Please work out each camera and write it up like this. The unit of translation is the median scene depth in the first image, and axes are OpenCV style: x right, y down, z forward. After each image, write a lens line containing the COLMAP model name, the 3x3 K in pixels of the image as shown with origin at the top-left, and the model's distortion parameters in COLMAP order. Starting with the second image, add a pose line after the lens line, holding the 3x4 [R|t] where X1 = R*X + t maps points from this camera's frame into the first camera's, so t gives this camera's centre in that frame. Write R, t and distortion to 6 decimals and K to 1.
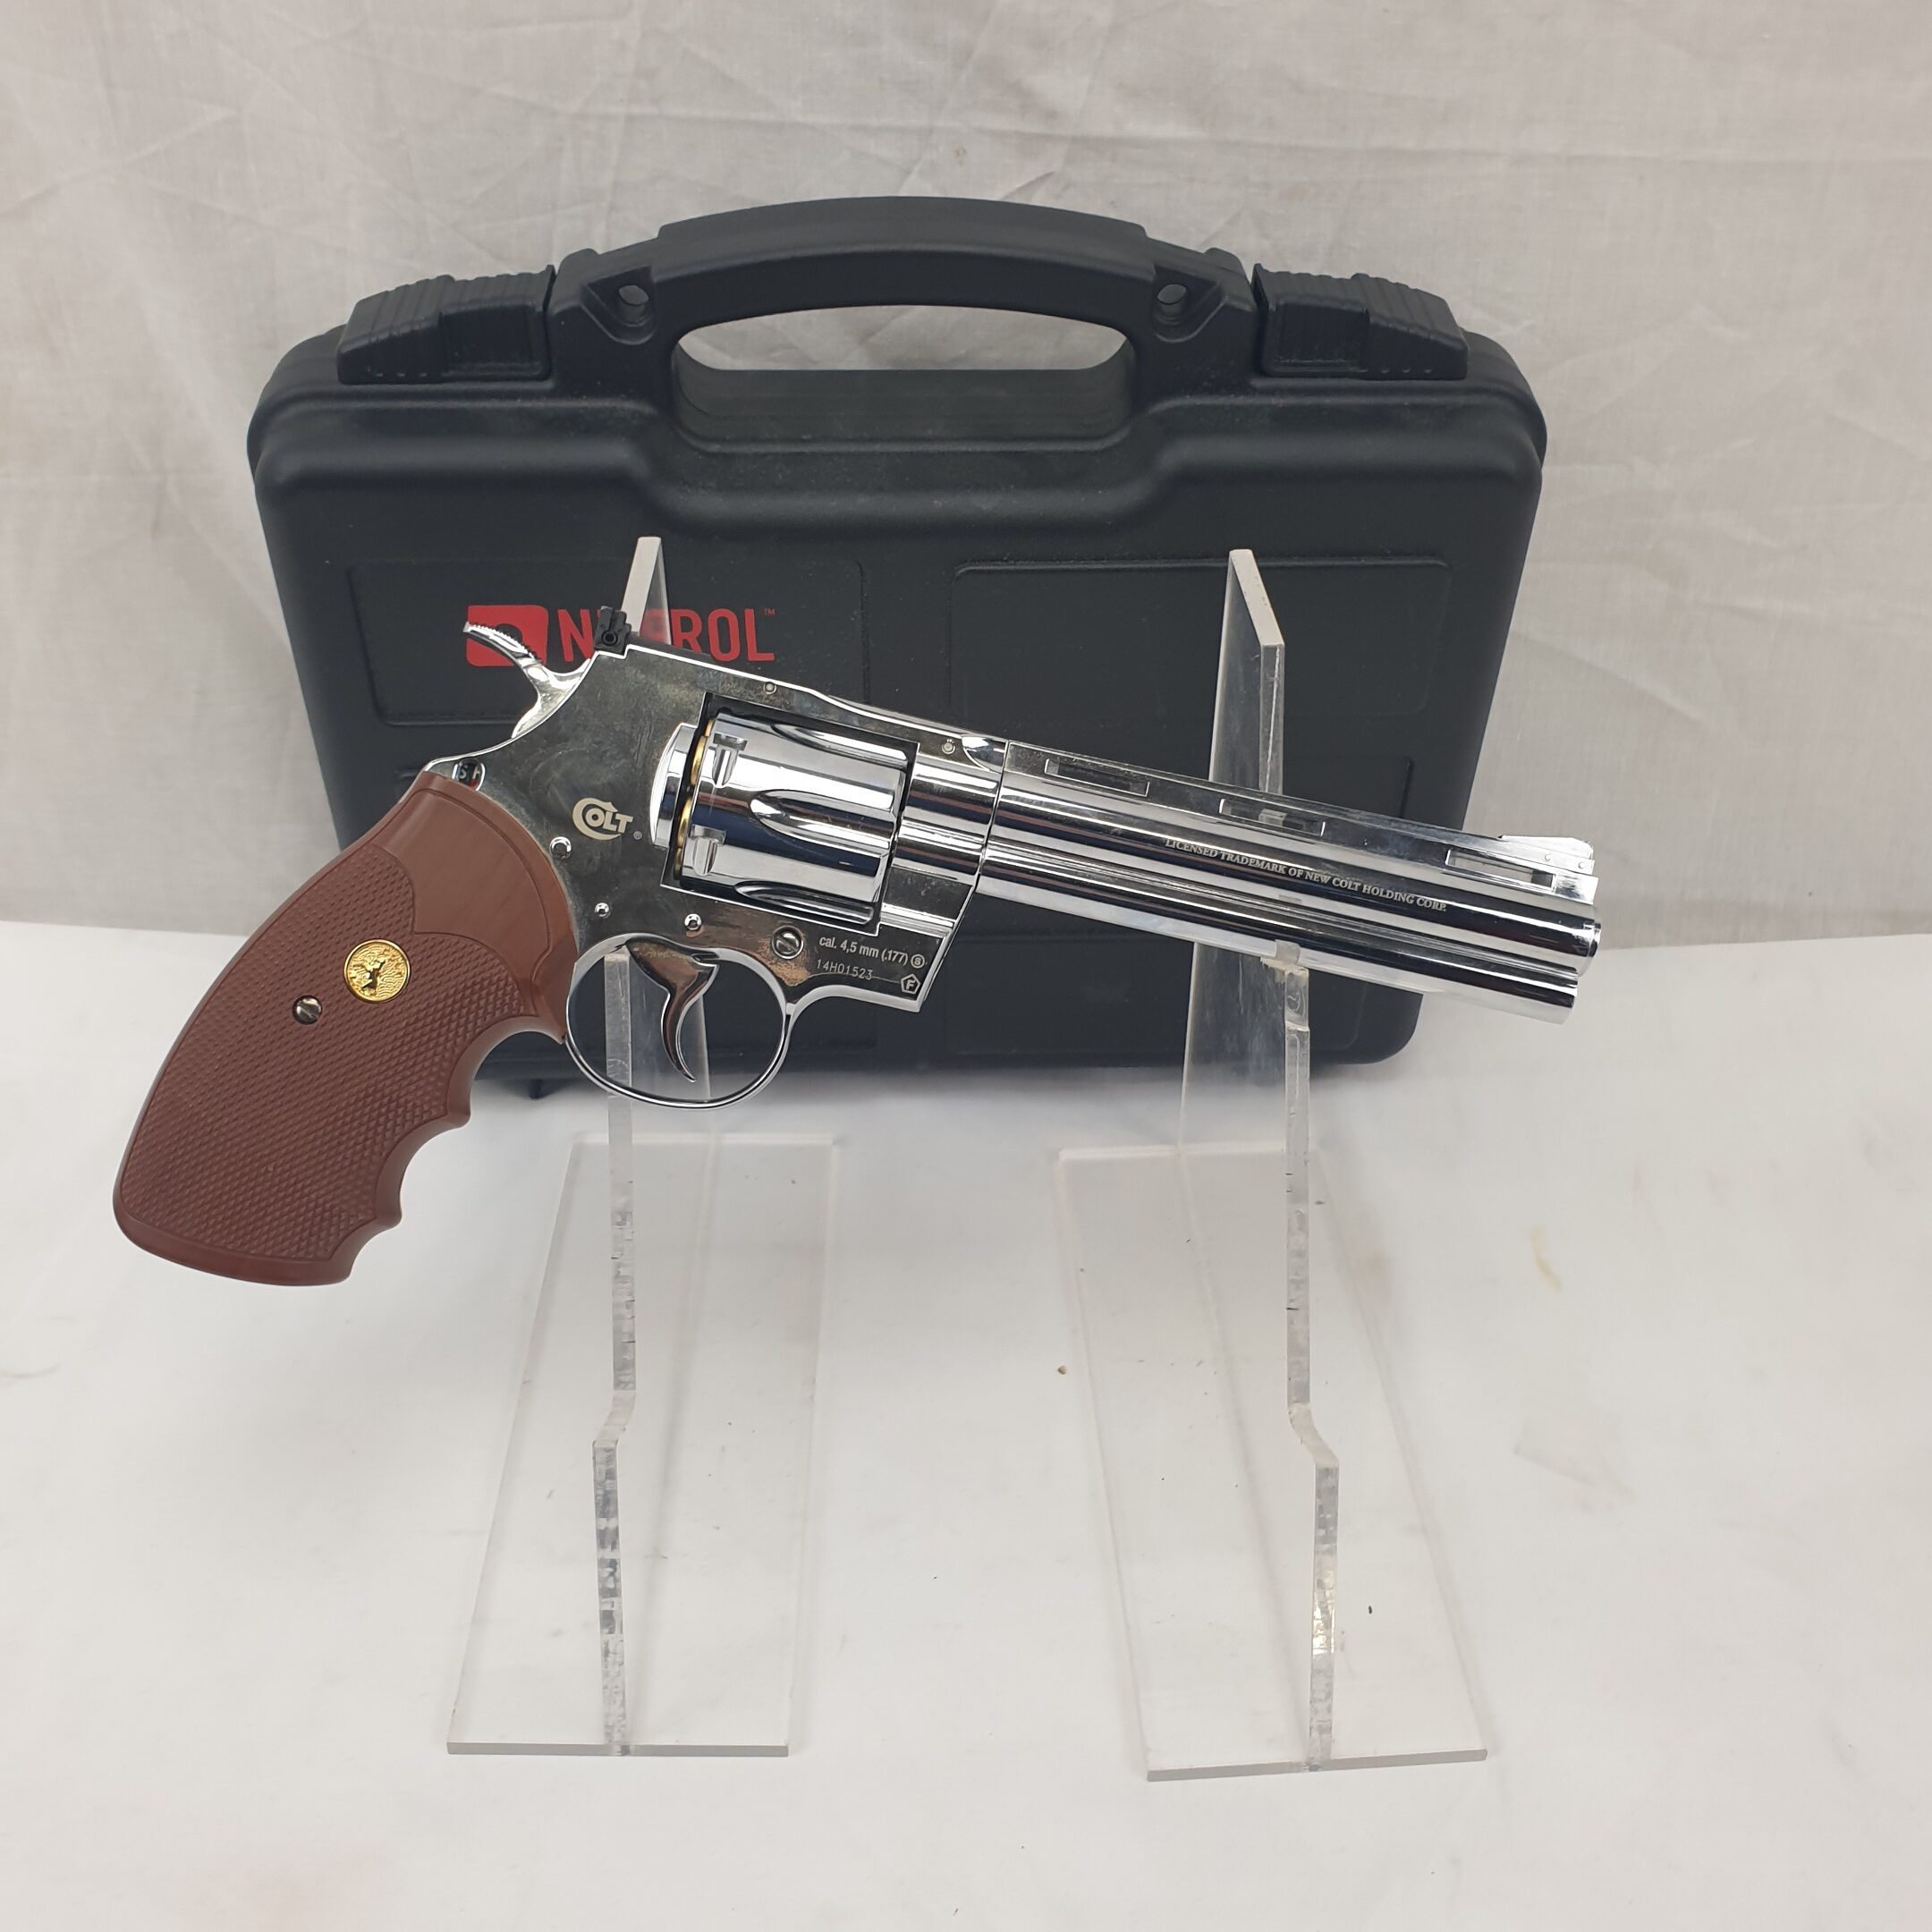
lens RADIAL K [[1937.0, 0, 966.0], [0, 1937.0, 966.0], [0, 0, 1]] dist [0.168012, -0.449672]
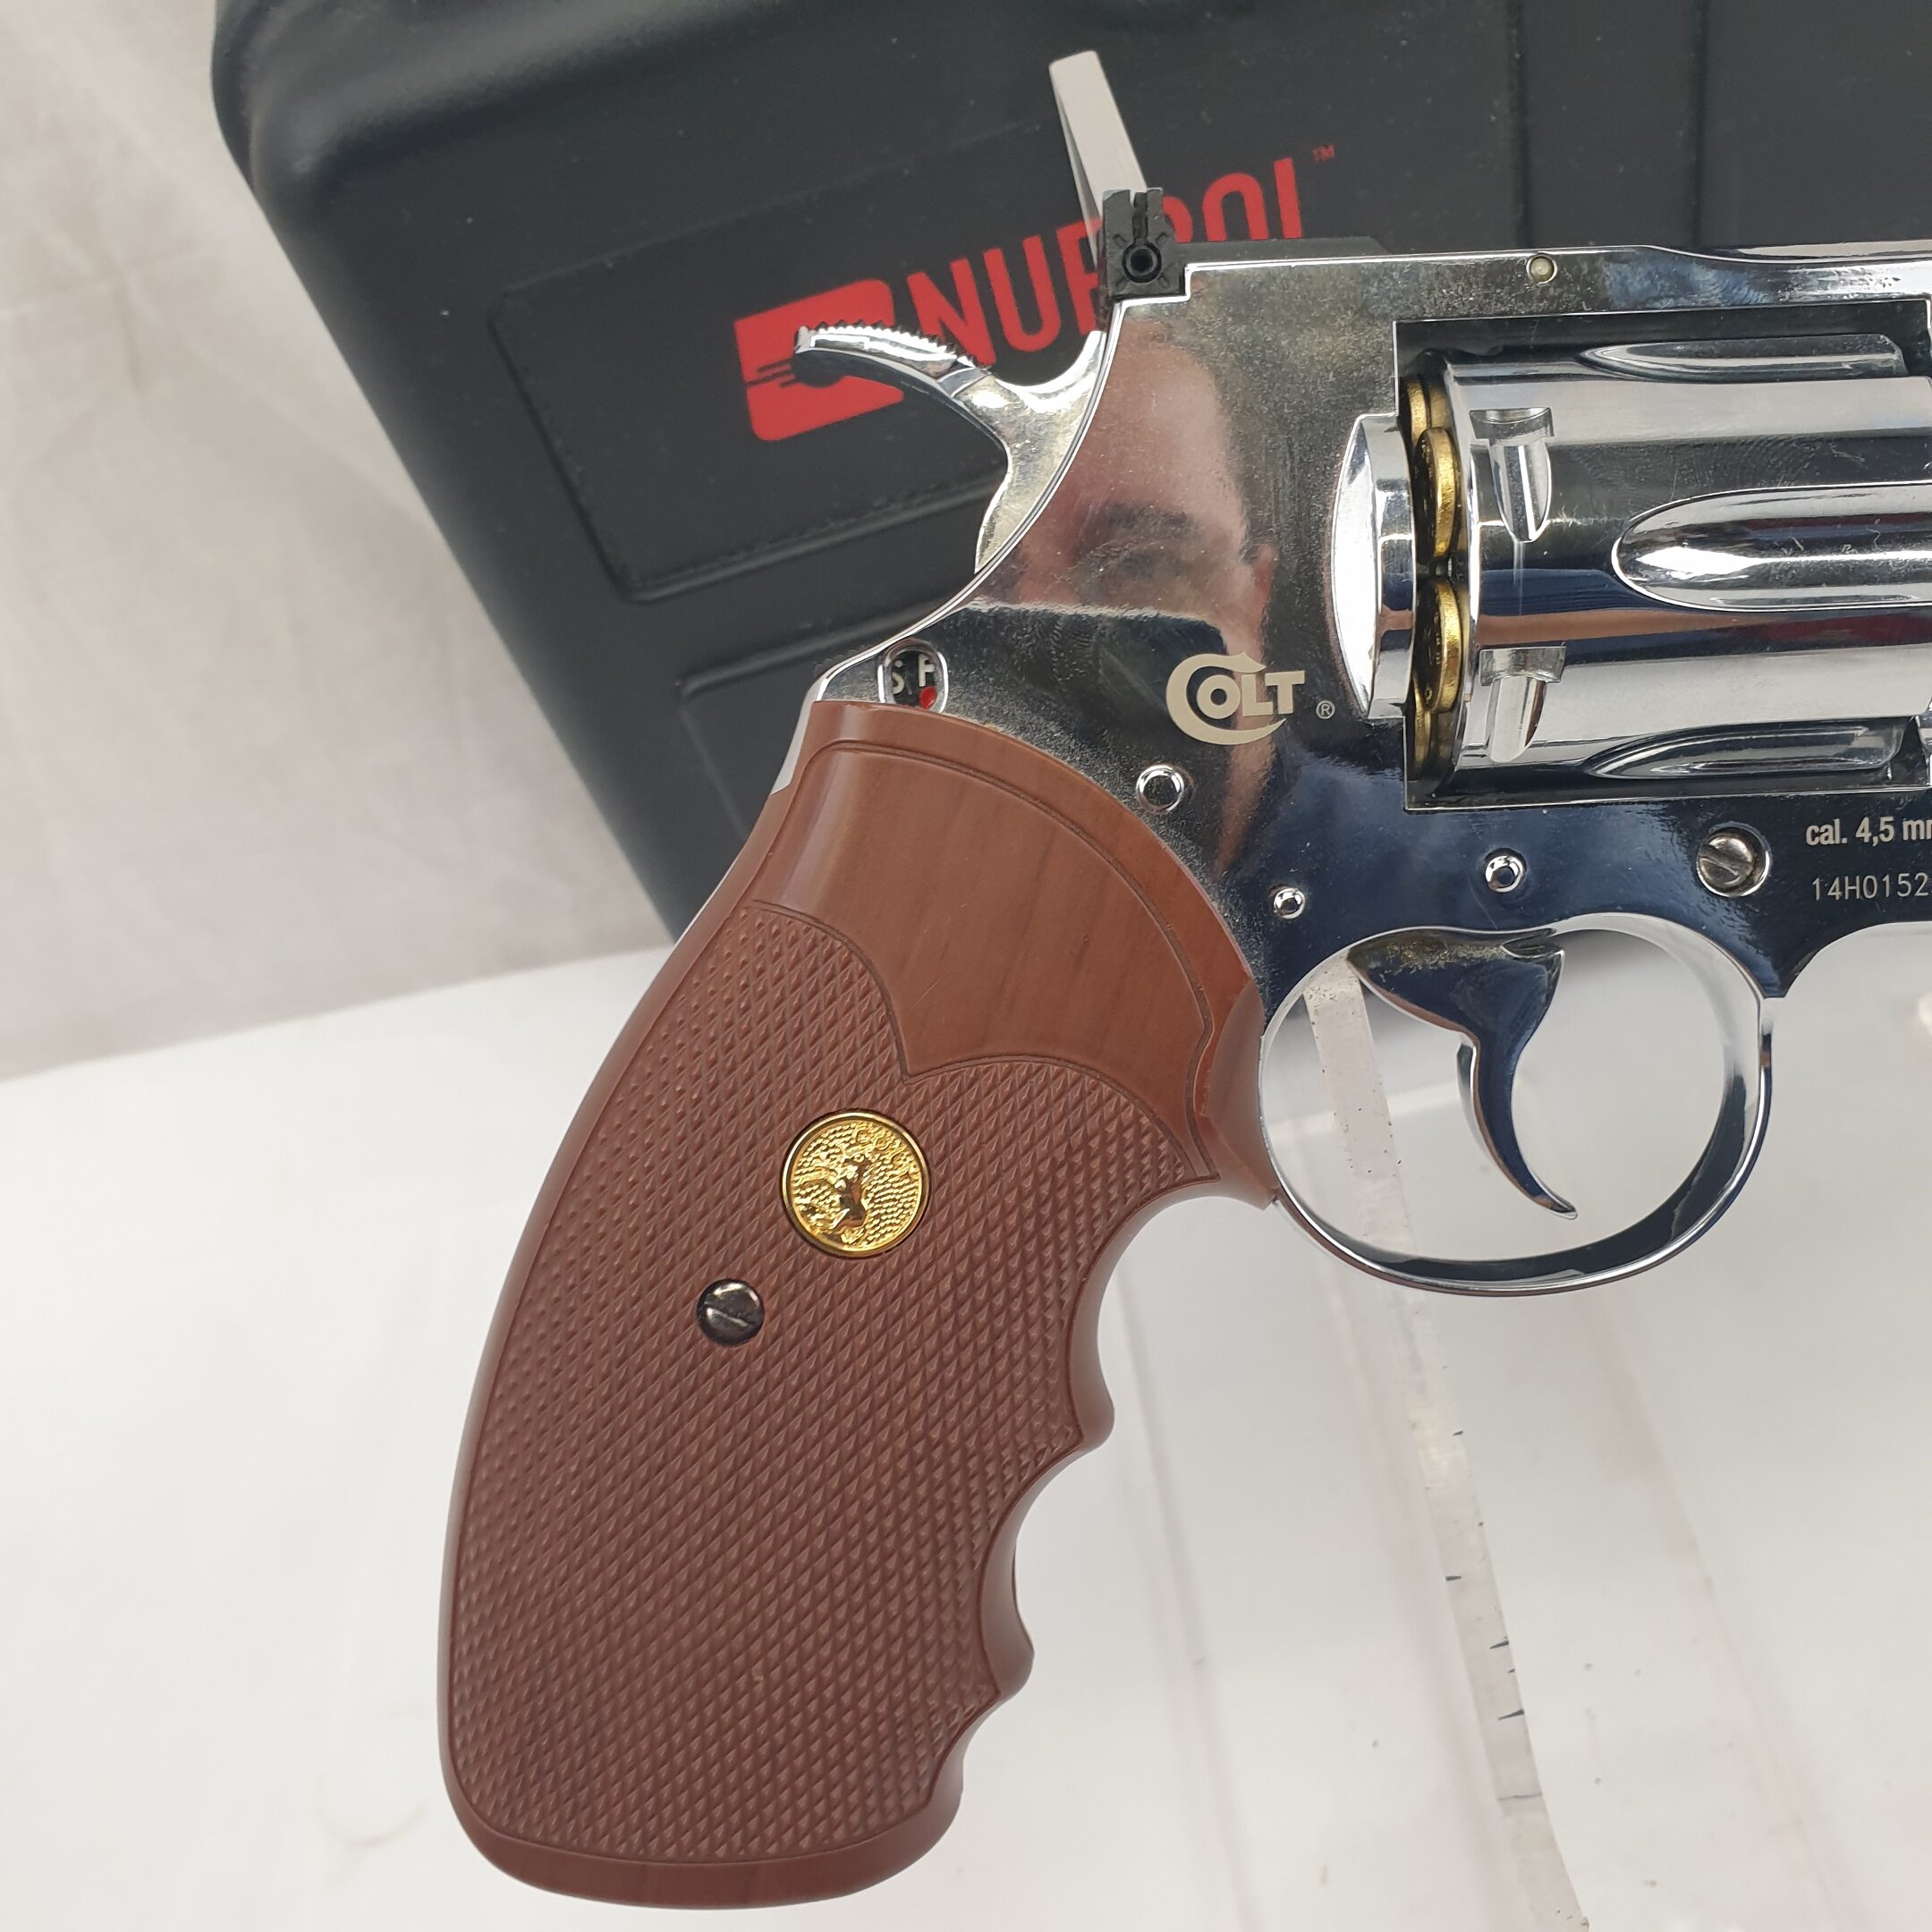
lens RADIAL K [[1937.0, 0, 966.0], [0, 1937.0, 966.0], [0, 0, 1]] dist [0.168012, -0.449672]
pose [[0.961561, -0.251399, -0.110446, -0.210952], [0.264714, 0.955589, 0.129519, -0.089557], [0.072980, -0.153777, 0.985407, 0.568579]]
